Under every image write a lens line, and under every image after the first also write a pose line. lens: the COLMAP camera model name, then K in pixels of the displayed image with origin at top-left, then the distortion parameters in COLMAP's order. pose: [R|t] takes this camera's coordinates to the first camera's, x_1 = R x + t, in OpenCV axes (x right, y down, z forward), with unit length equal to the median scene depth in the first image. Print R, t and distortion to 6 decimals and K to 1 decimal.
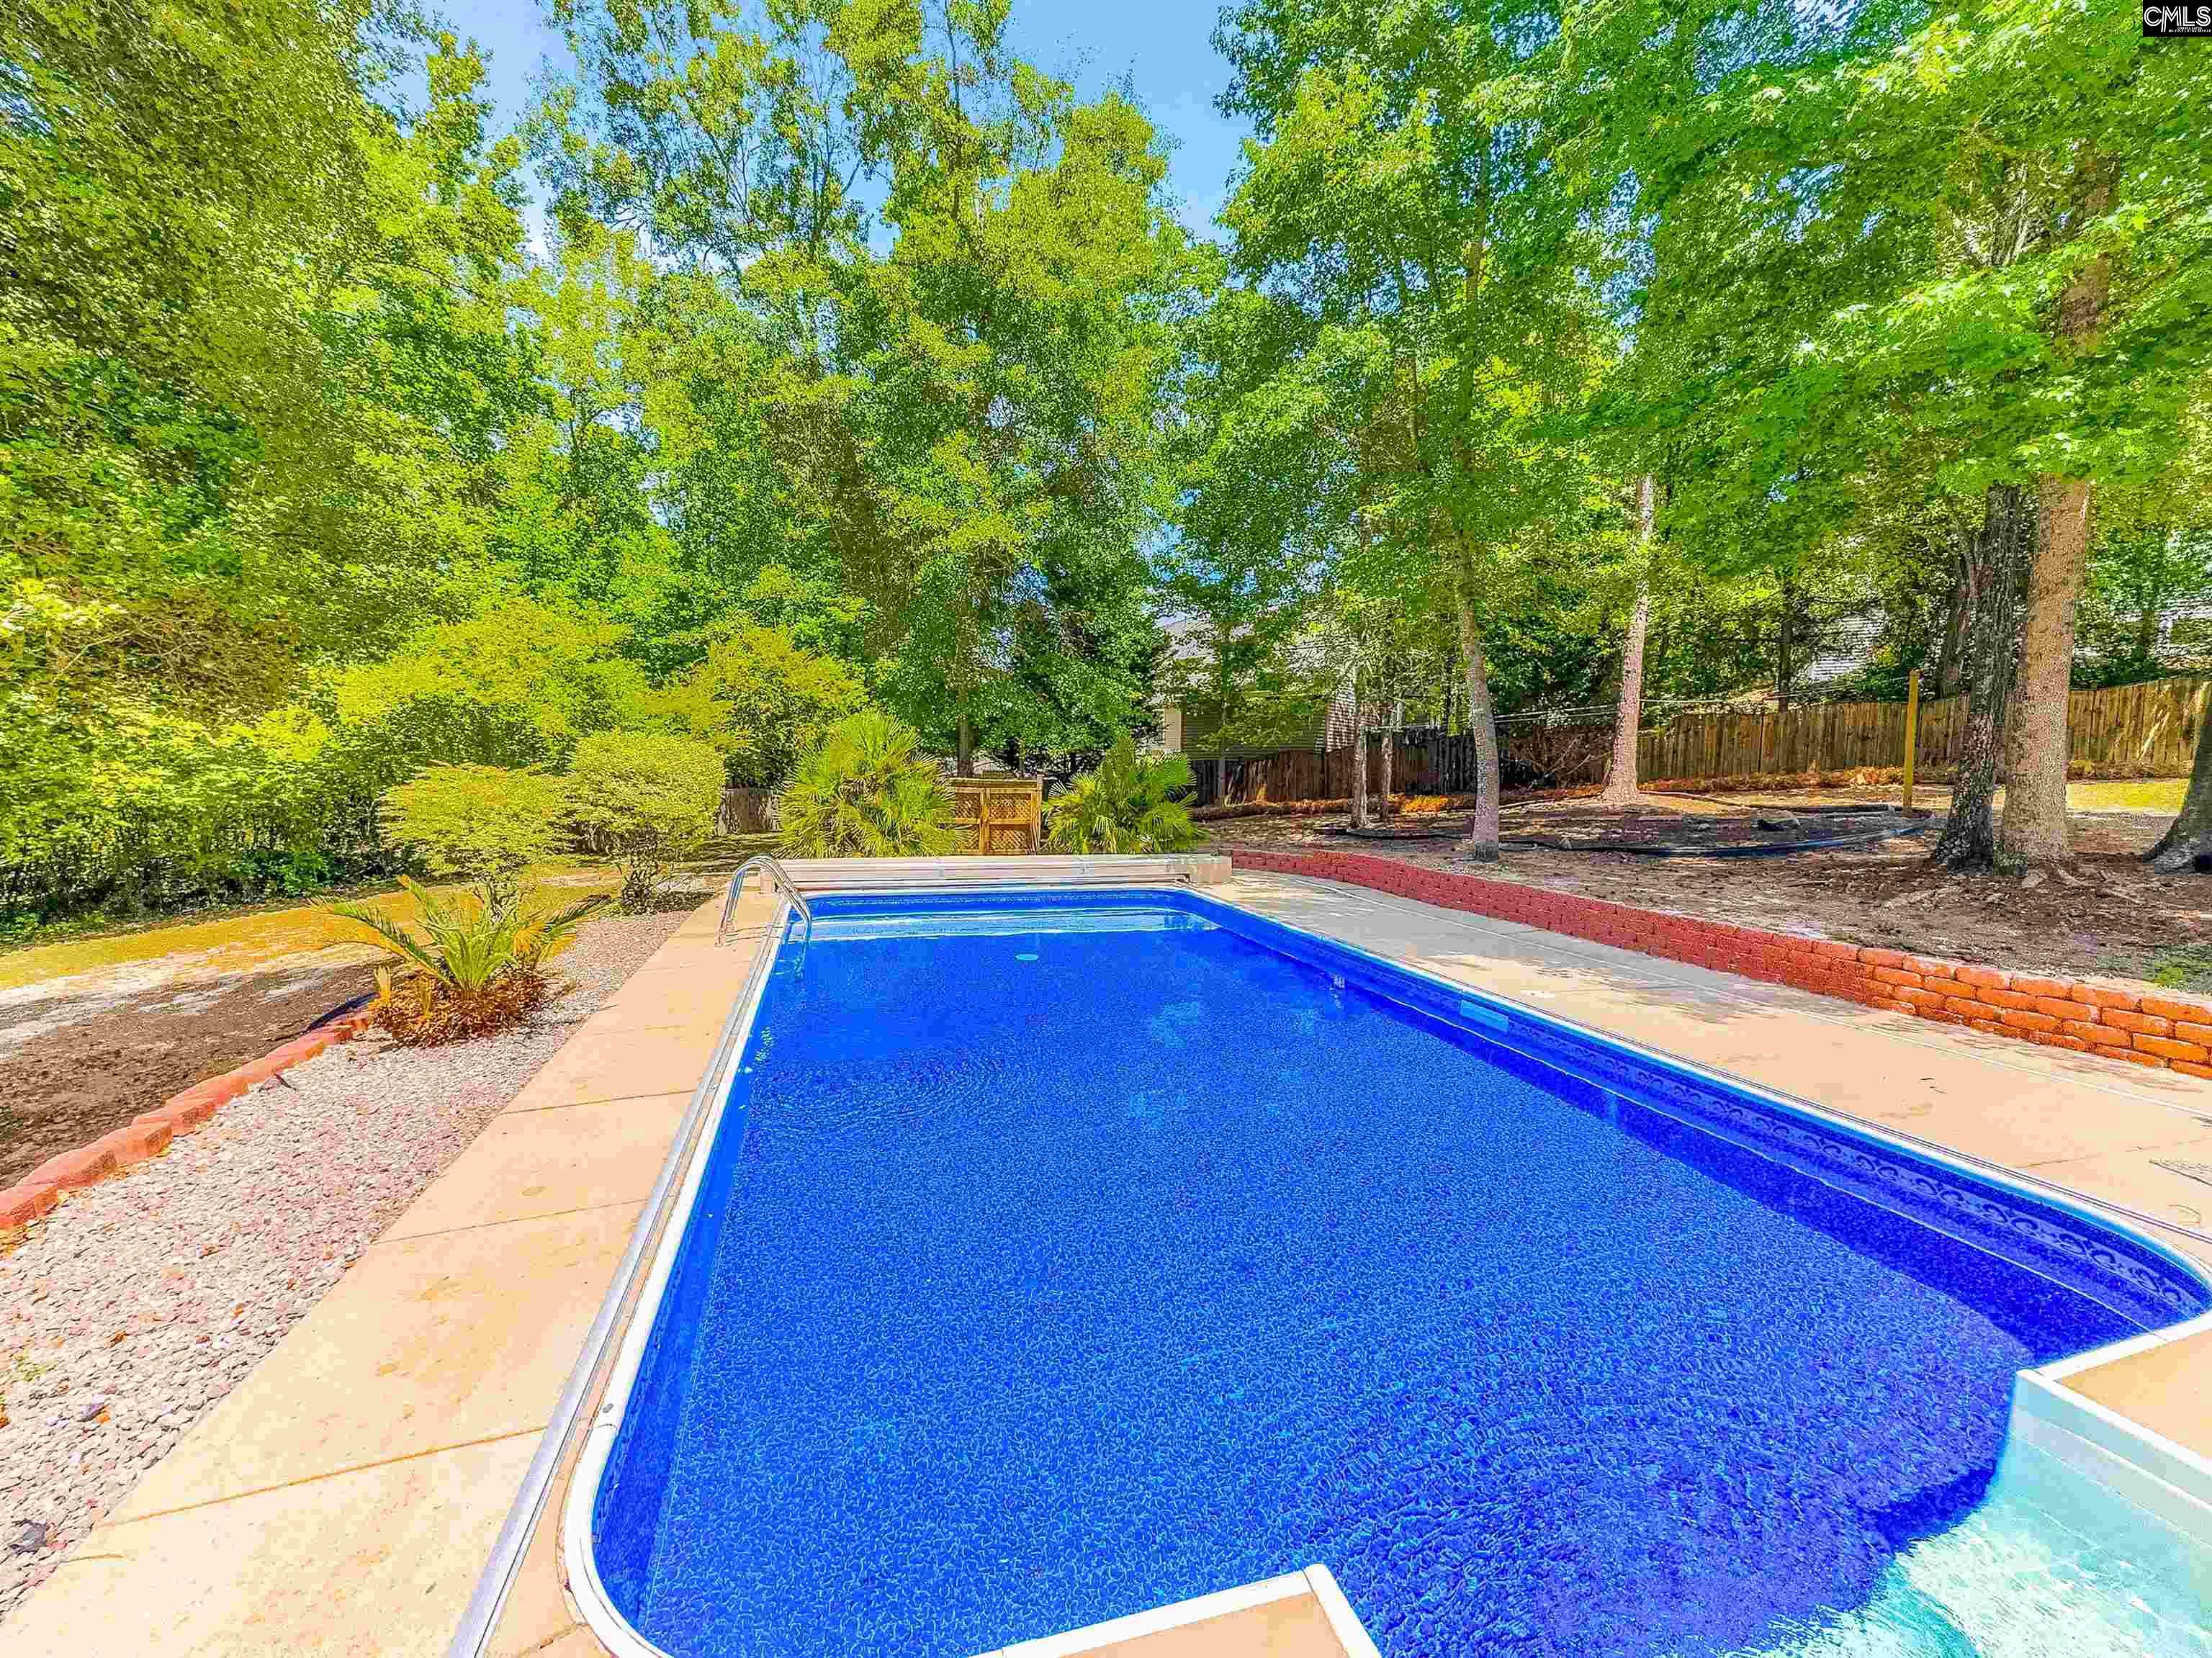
lens RADIAL K [[879.2, 0, 1110.8], [0, 879.2, 820.9], [0, 0, 1]] dist [0.000027, 0.000191]
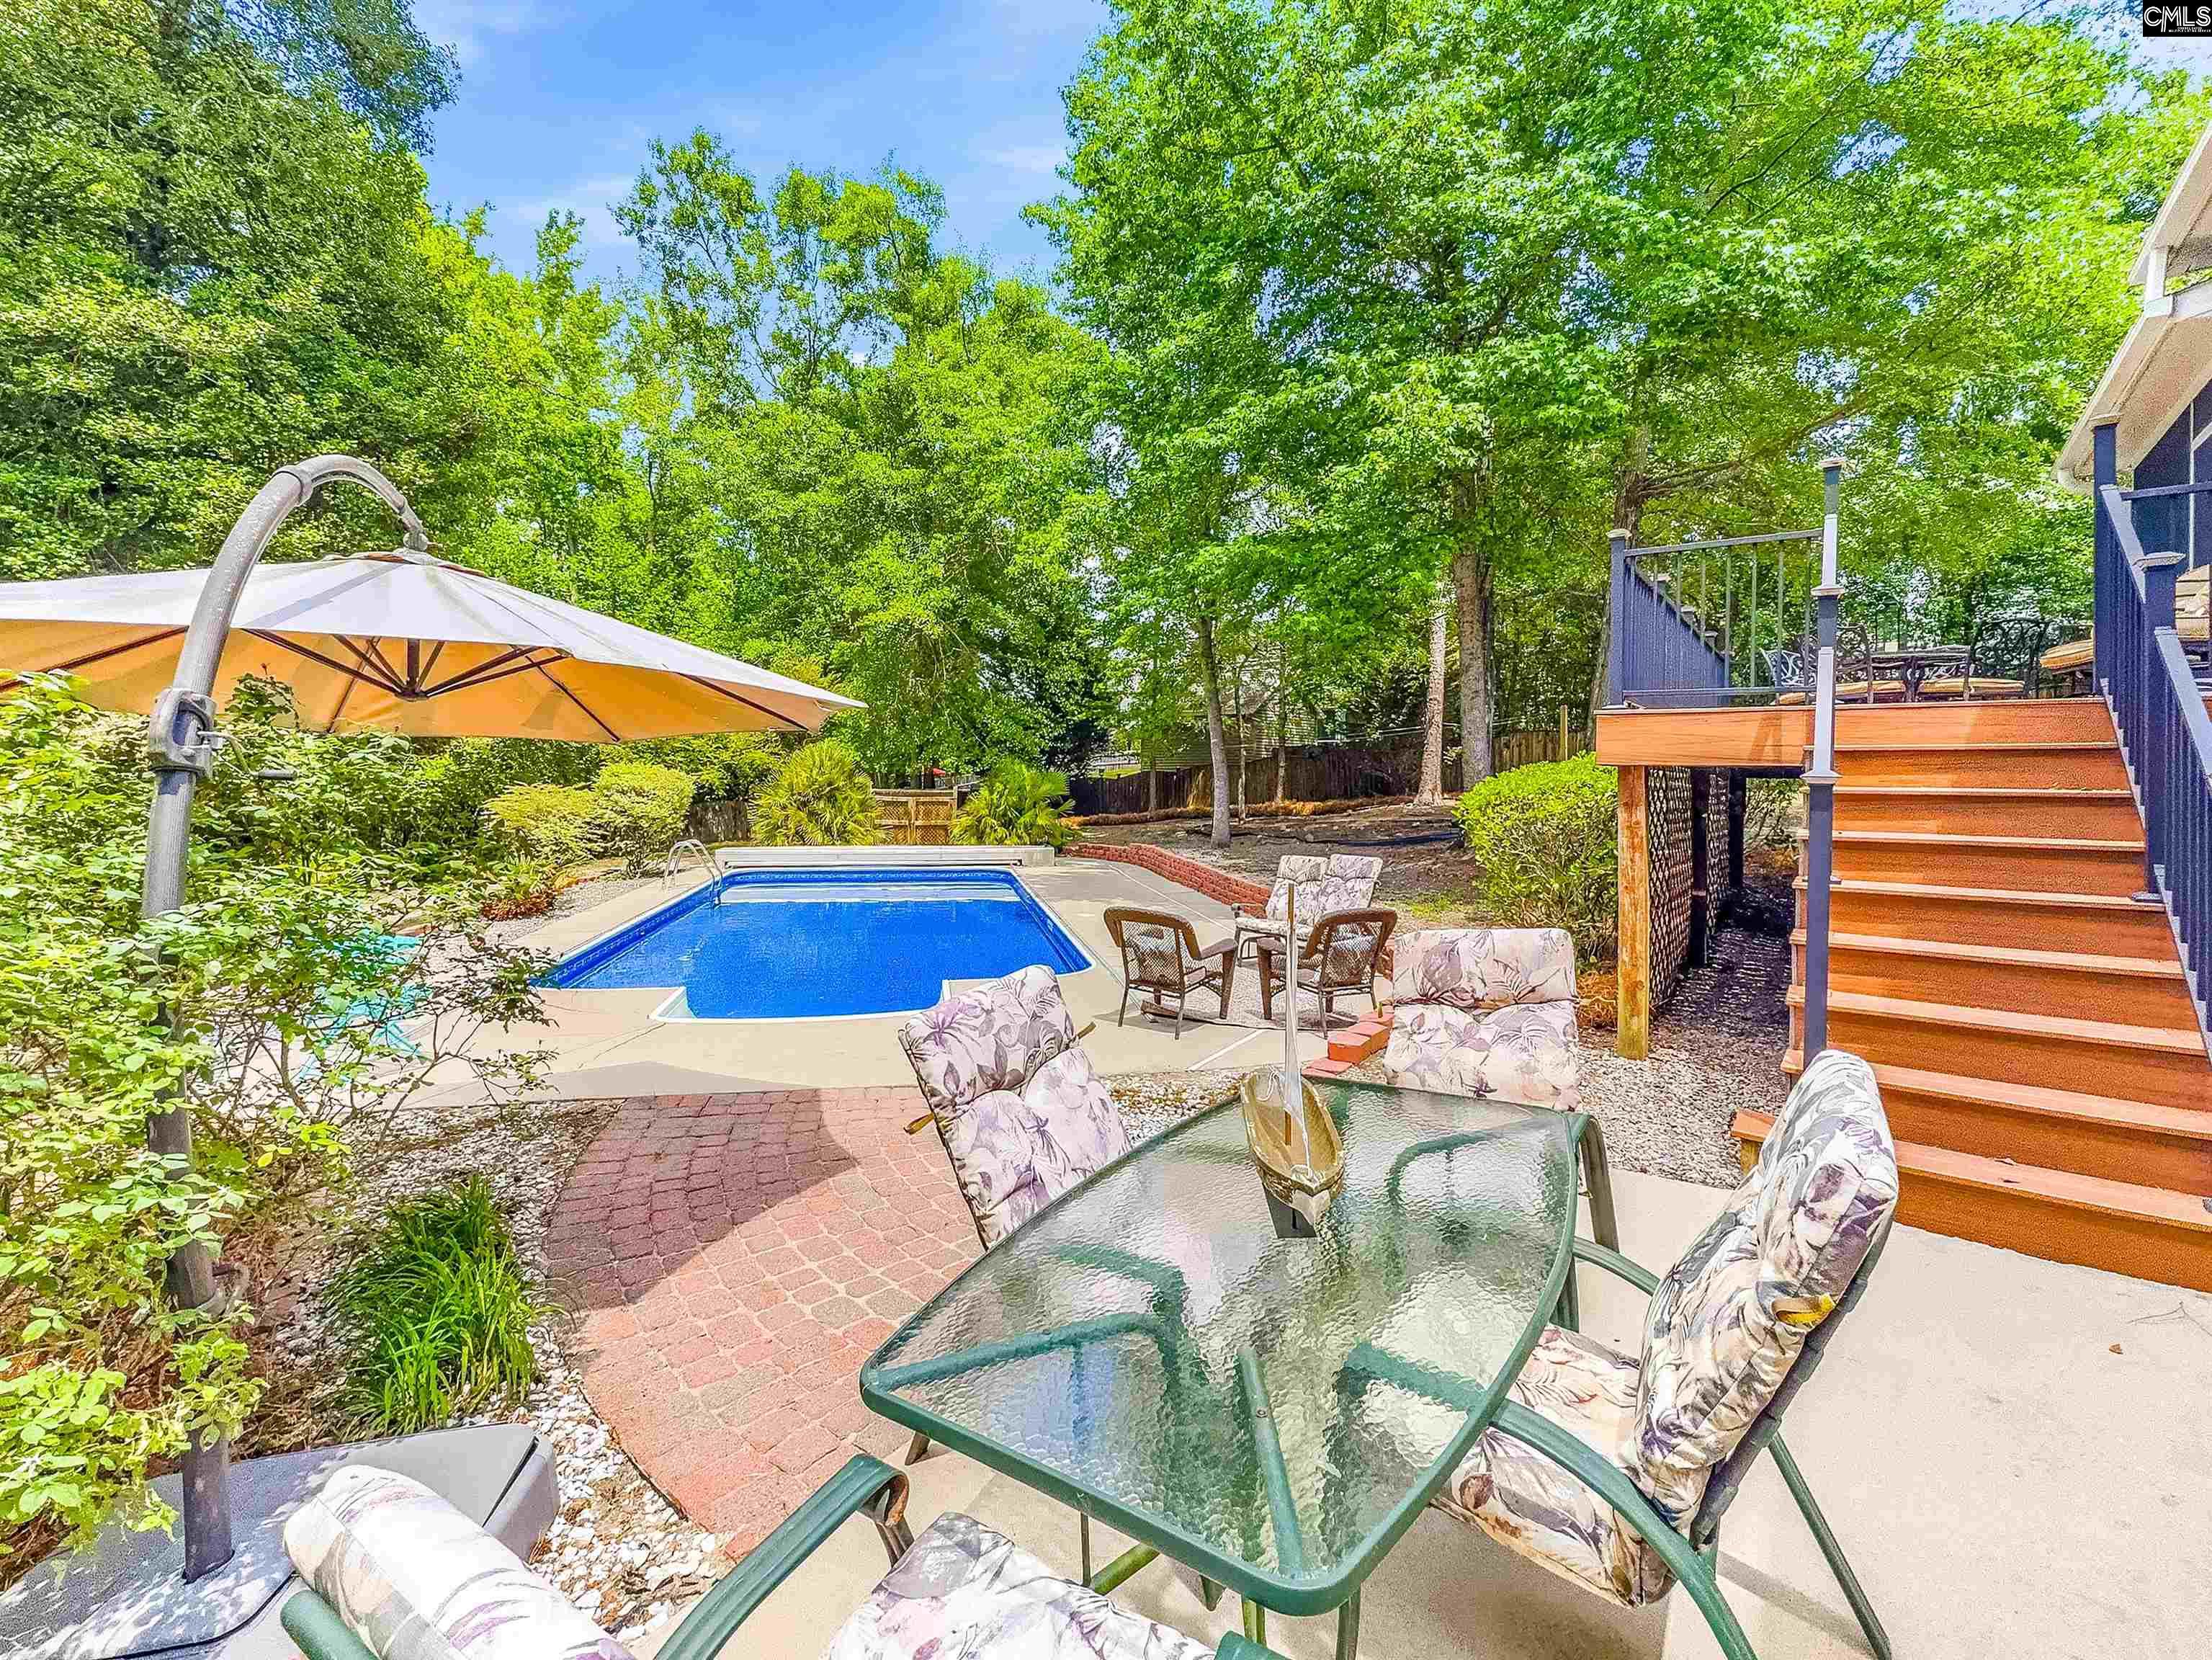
lens RADIAL K [[893.6, 0, 1105.1], [0, 893.6, 787.9], [0, 0, 1]] dist [-0.000794, -0.000078]
pose [[0.996331, -0.003955, -0.085492, 0.278733], [0.000162, 0.999017, -0.044322, 0.008199], [0.085583, 0.044146, 0.995353, -0.334428]]
